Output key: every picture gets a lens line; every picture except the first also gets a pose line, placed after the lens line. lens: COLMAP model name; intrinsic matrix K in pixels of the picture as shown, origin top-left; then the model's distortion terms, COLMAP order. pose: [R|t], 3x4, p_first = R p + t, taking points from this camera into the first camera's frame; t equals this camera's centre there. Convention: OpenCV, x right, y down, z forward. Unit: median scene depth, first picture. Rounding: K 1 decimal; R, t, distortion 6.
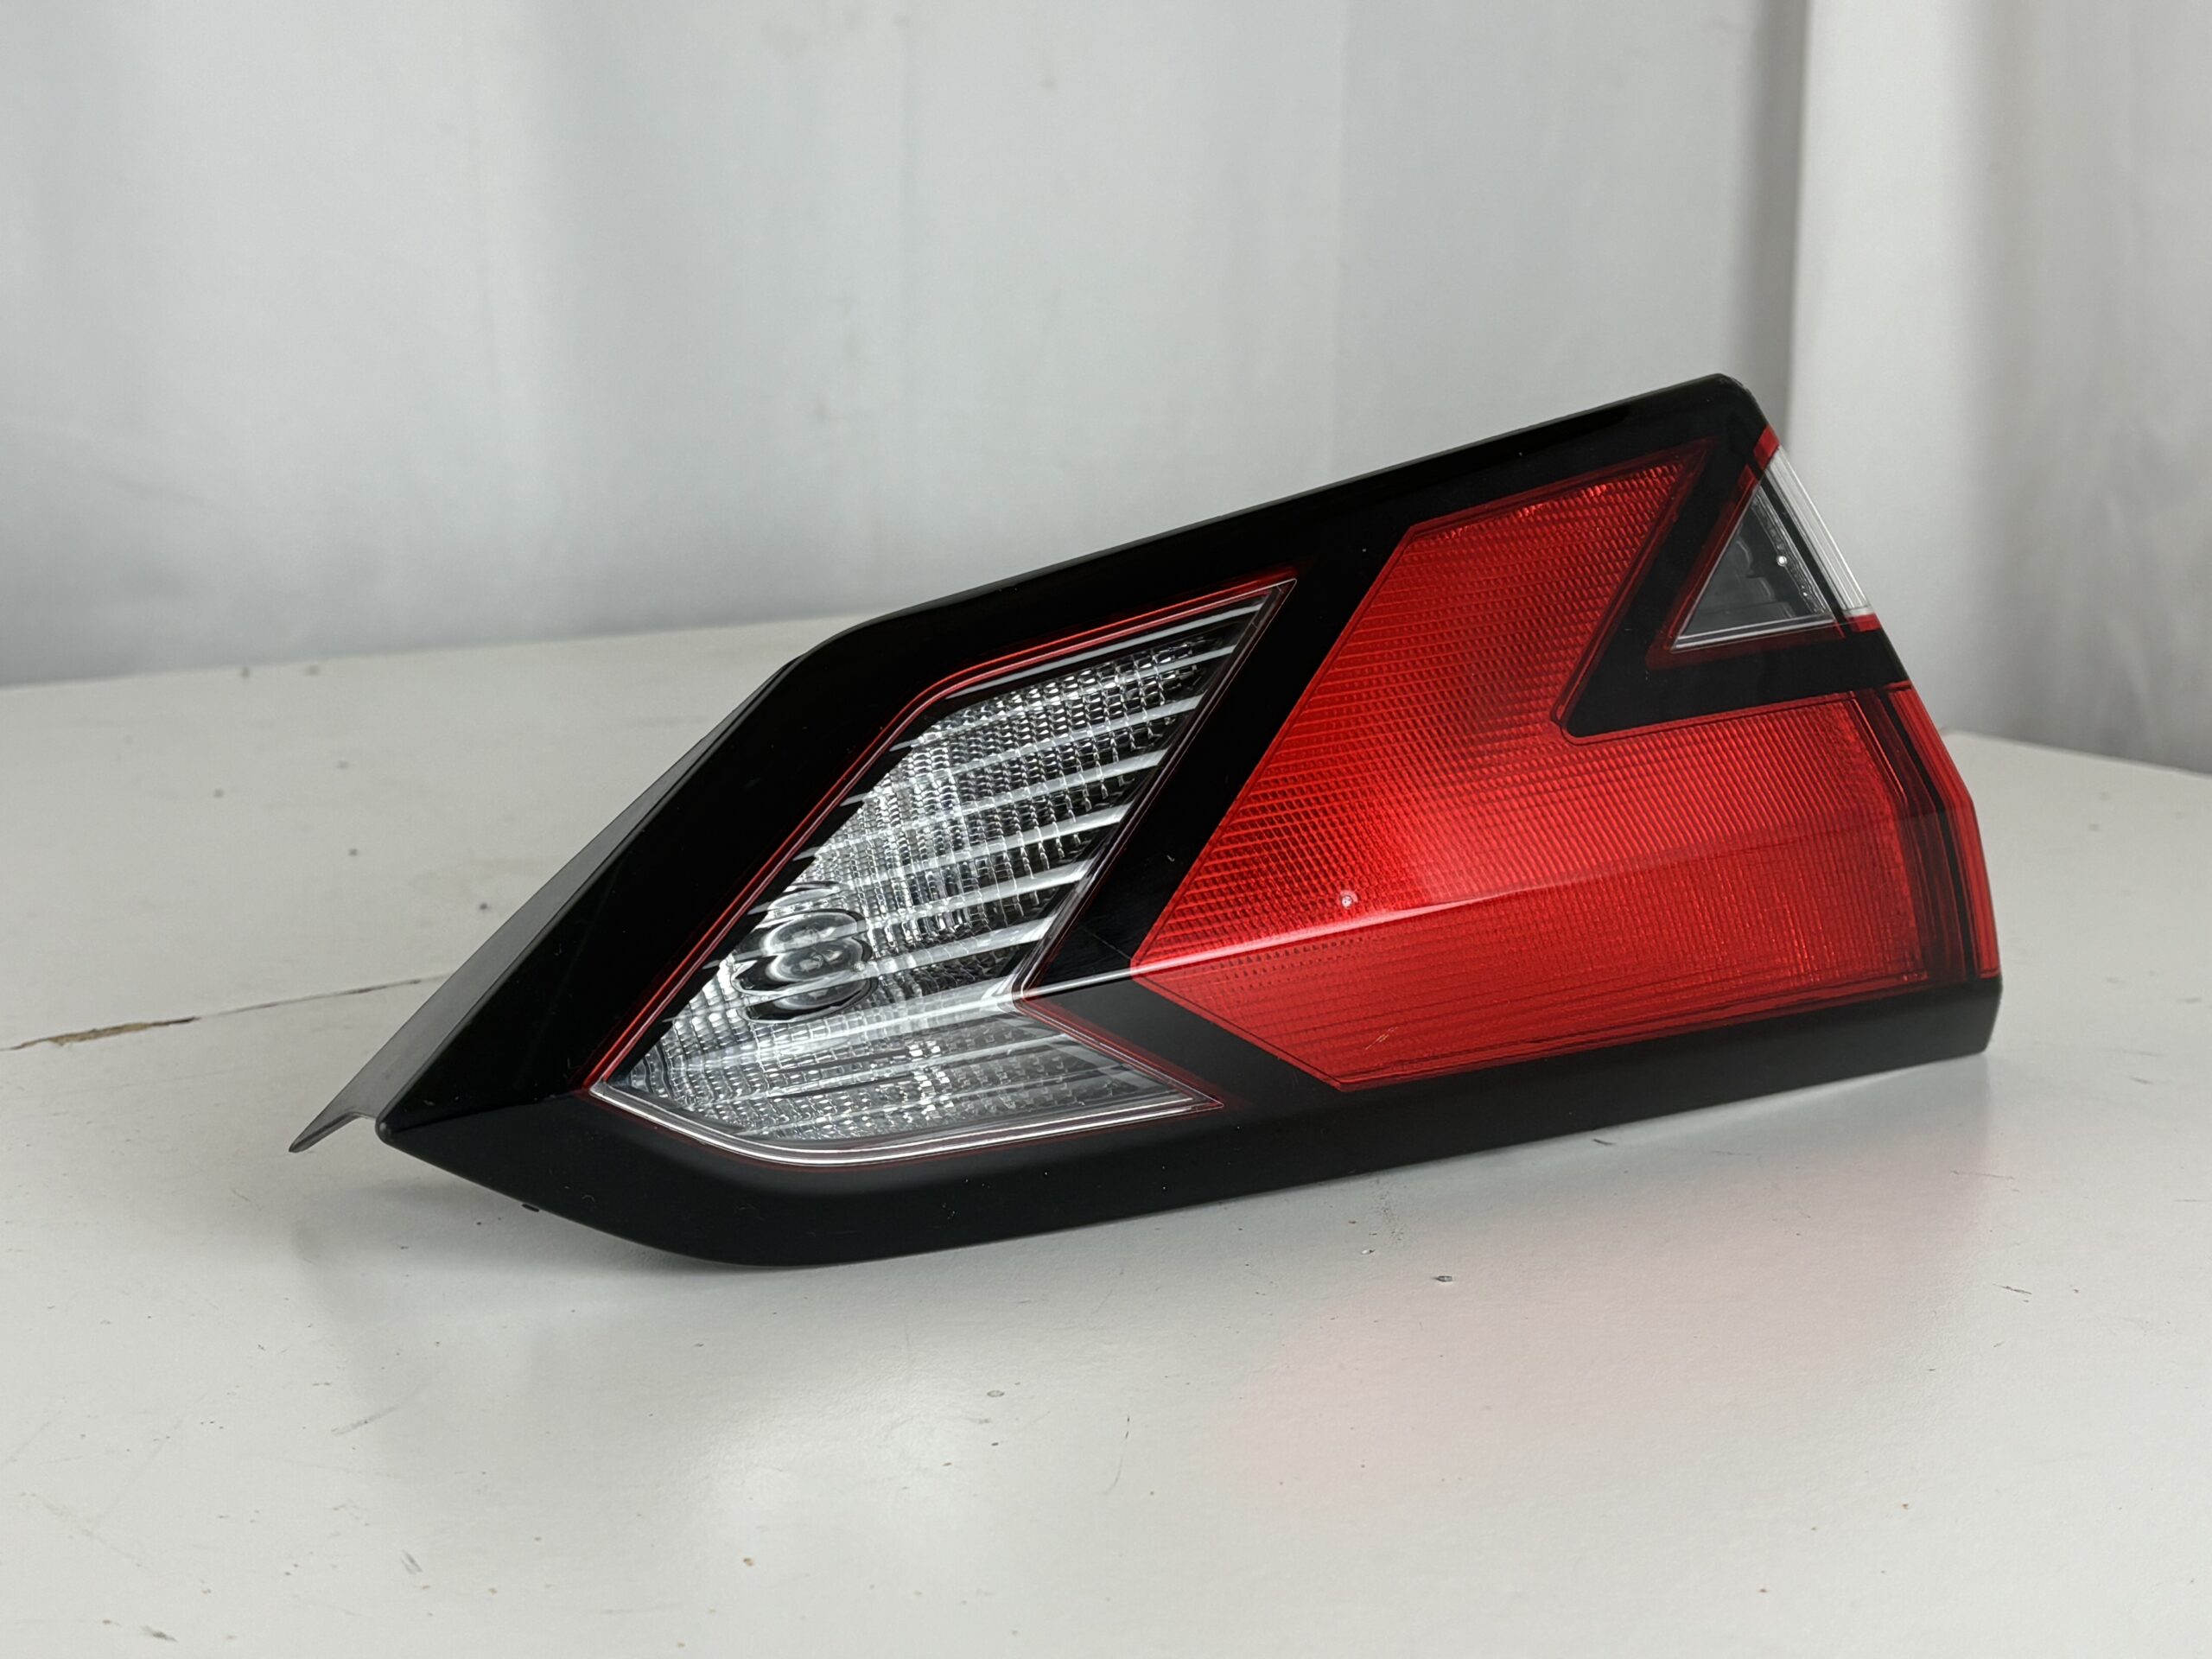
lens RADIAL K [[3072.5, 0, 1106.0], [0, 3072.5, 829.5], [0, 0, 1]] dist [0.025579, -0.542340]
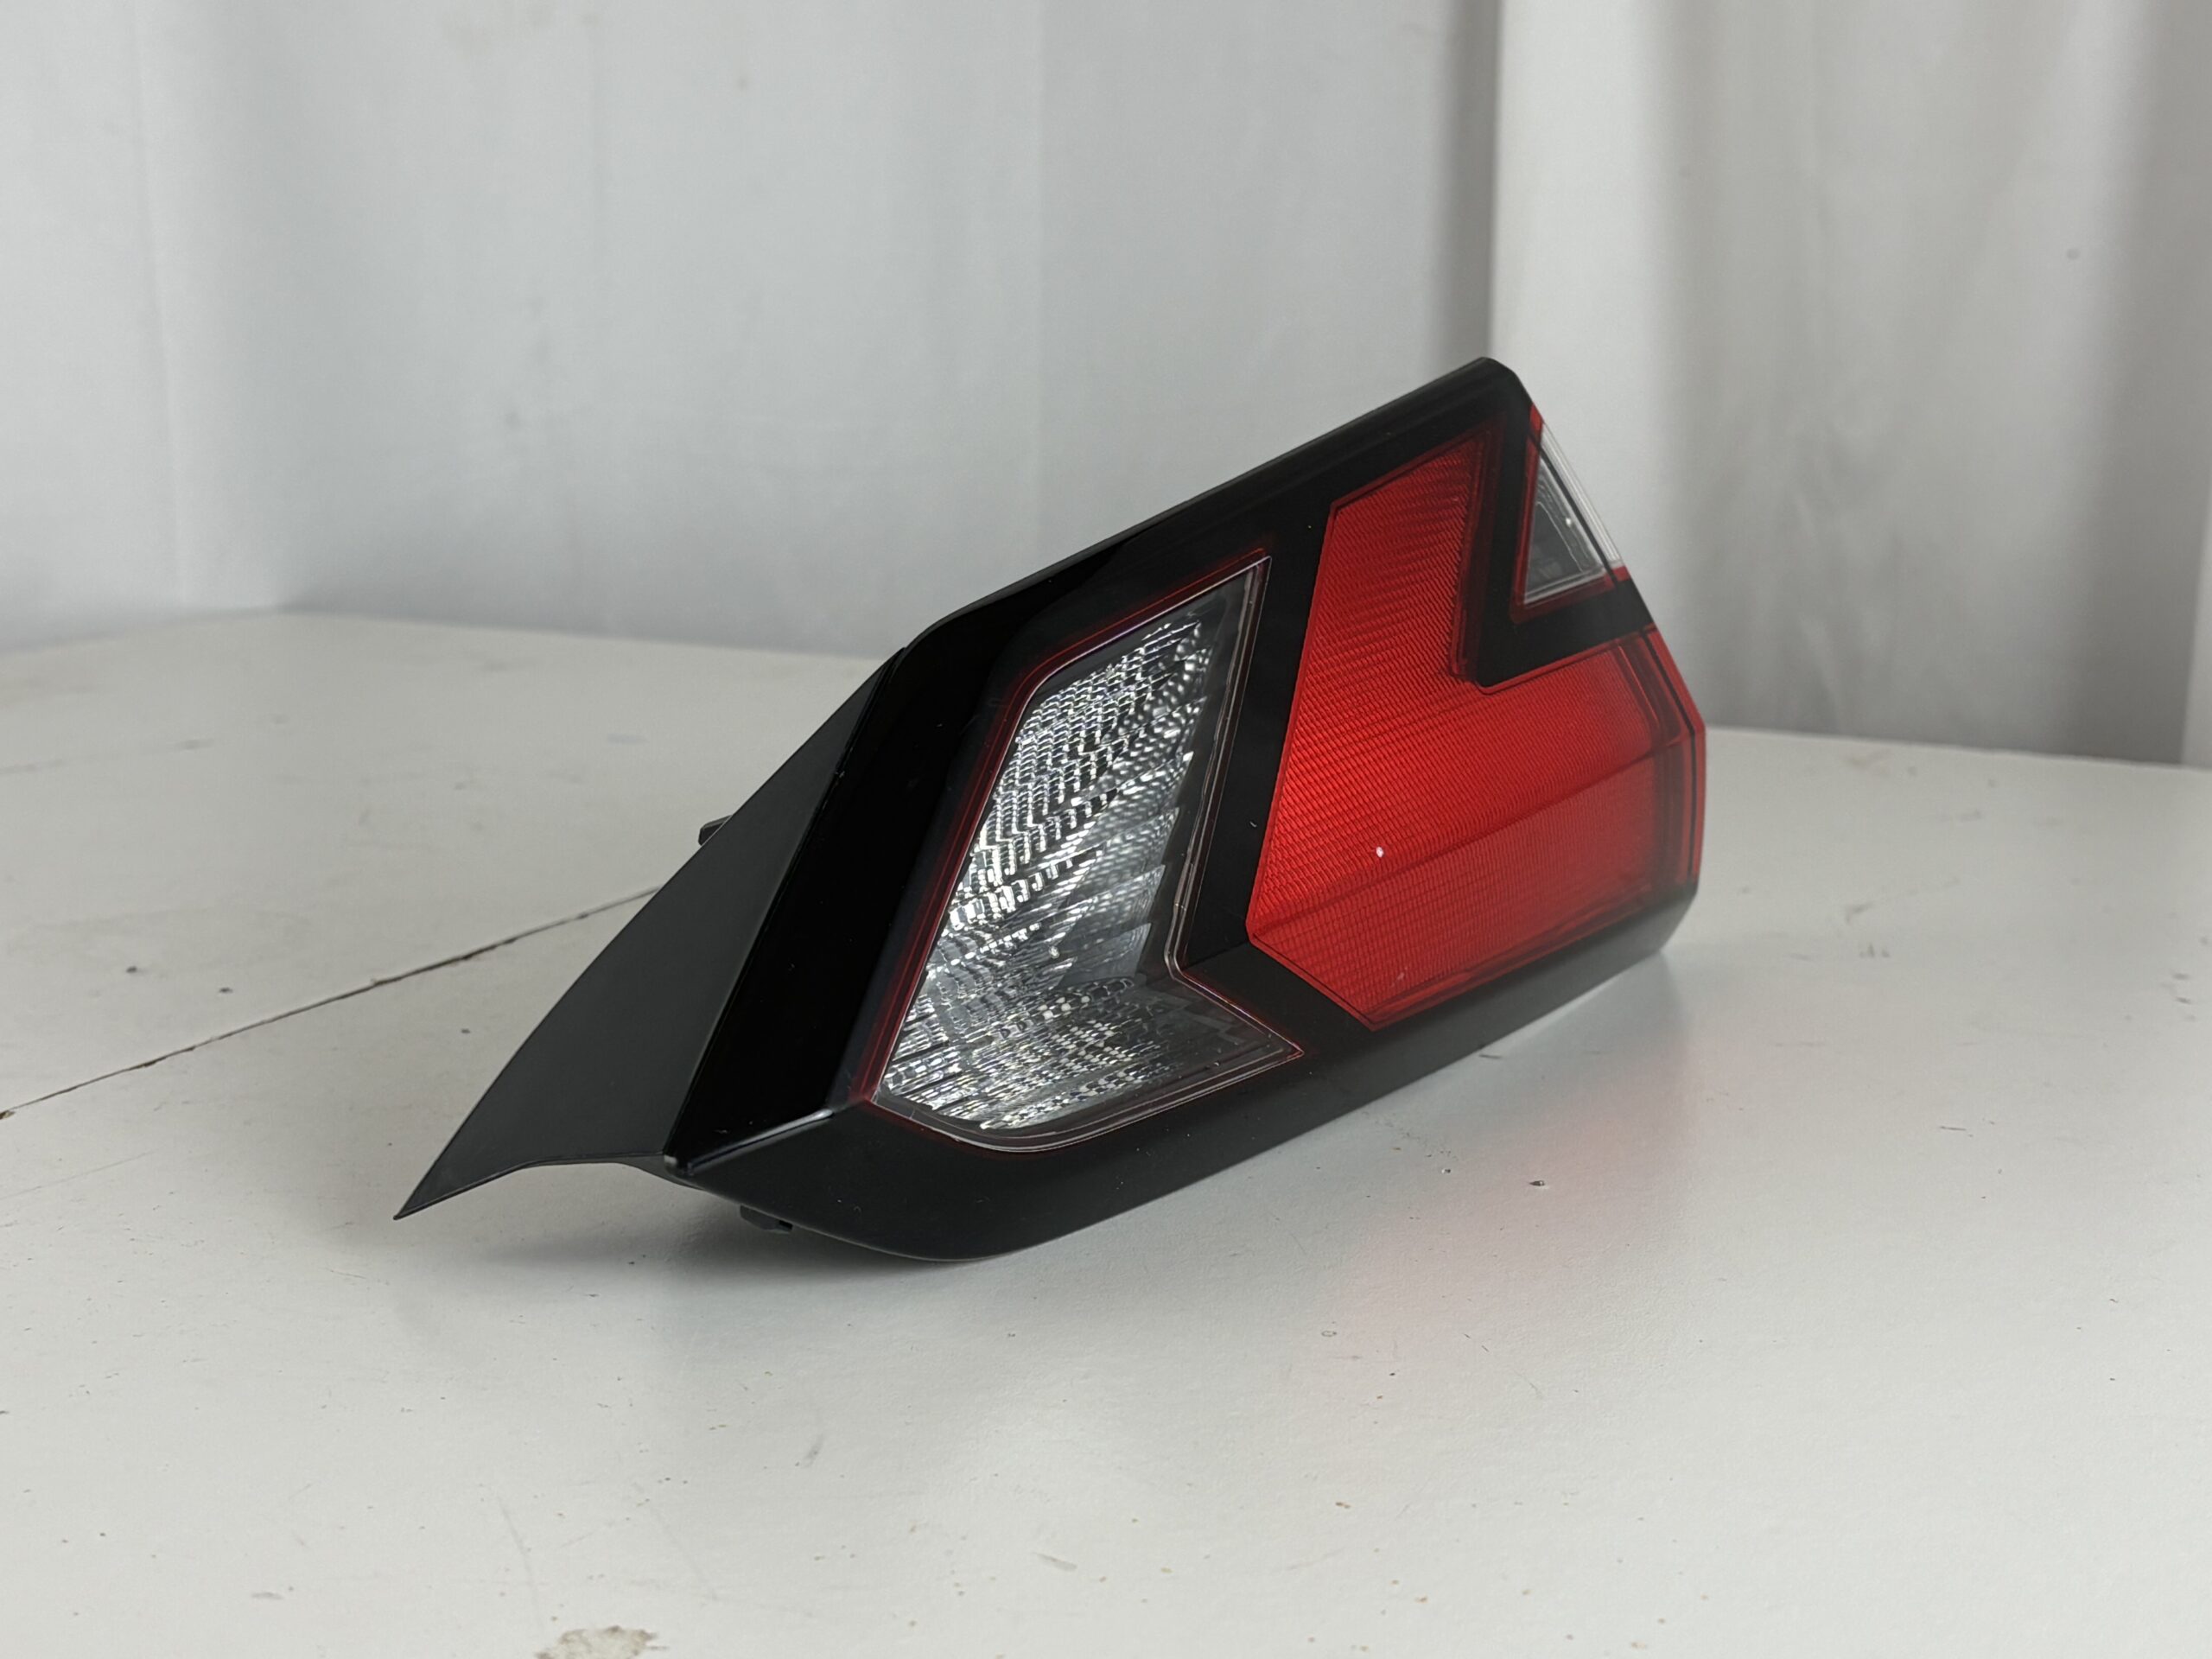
lens RADIAL K [[3072.5, 0, 1106.0], [0, 3072.5, 829.5], [0, 0, 1]] dist [0.025579, -0.542340]
pose [[0.907597, -0.085419, 0.411062, -0.396270], [0.084907, 0.996197, 0.019541, -0.012120], [-0.411168, 0.017167, 0.911398, 0.050698]]
